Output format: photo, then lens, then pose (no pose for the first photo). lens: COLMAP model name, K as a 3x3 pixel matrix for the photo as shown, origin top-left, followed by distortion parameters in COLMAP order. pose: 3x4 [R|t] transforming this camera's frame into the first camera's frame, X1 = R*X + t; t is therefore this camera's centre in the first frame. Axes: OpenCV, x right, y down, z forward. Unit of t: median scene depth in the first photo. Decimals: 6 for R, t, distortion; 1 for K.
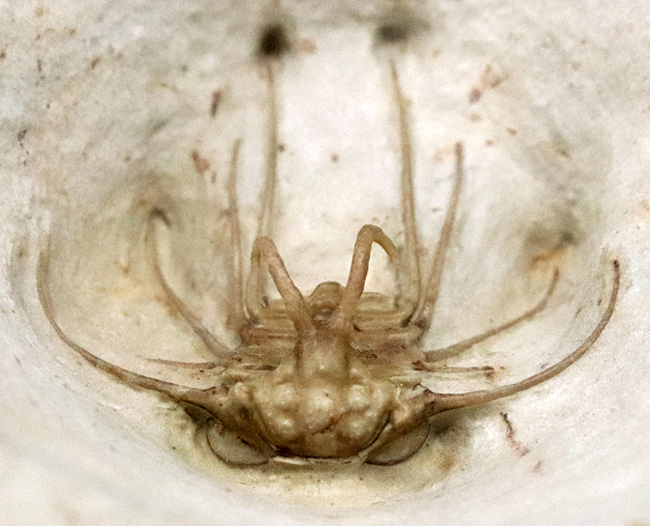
lens RADIAL K [[2728.9, 0, 326.8], [0, 2728.9, 263.2], [0, 0, 1]] dist [-0.207350, 0.000000]
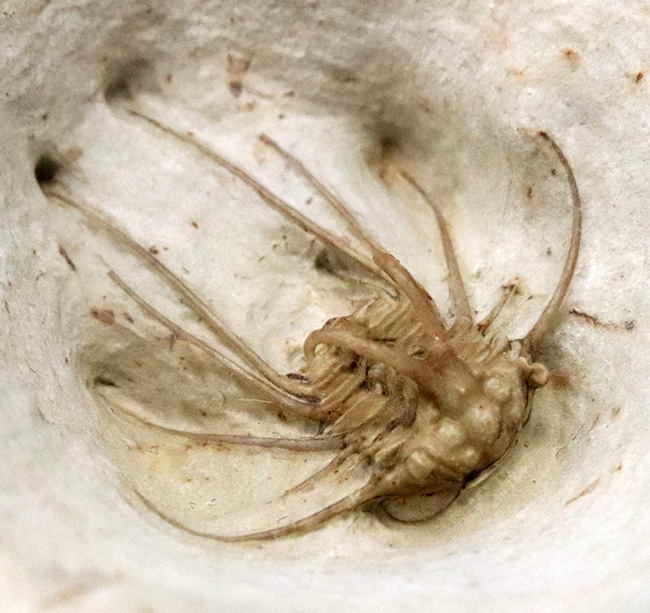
lens RADIAL K [[2585.5, 0, 324.1], [0, 2585.5, 306.9], [0, 0, 1]] dist [-0.263658, 0.000000]
pose [[0.671434, -0.645200, 0.364546, -0.336908], [0.567439, 0.764014, 0.307076, -0.285353], [-0.476644, 0.000677, 0.879096, 0.150517]]
